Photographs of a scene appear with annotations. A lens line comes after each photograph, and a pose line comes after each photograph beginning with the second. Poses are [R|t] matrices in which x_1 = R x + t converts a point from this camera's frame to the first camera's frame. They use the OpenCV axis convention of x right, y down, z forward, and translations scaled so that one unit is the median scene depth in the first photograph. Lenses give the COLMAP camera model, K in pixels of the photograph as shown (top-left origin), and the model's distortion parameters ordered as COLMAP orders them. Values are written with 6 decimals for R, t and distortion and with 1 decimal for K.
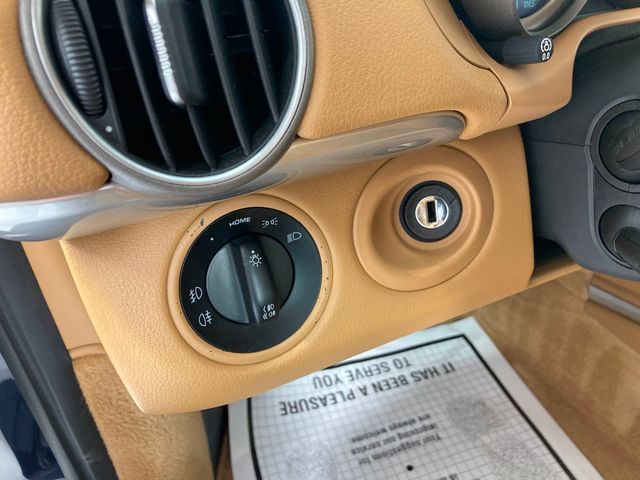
lens RADIAL K [[522.3, 0, 320.0], [0, 522.3, 240.0], [0, 0, 1]] dist [-0.004571, -0.002607]
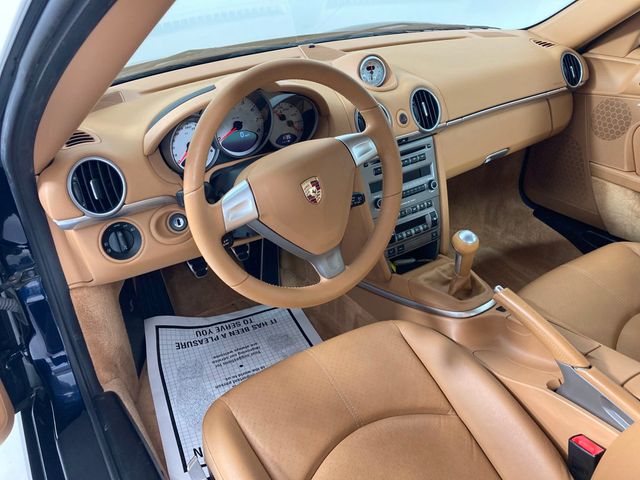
lens RADIAL K [[584.1, 0, 320.0], [0, 584.1, 240.0], [0, 0, 1]] dist [0.003943, 0.000381]
pose [[0.997039, -0.072877, 0.024536, 0.433938], [0.075152, 0.991068, -0.110163, 0.232070], [-0.016289, 0.111681, 0.993611, -1.170959]]
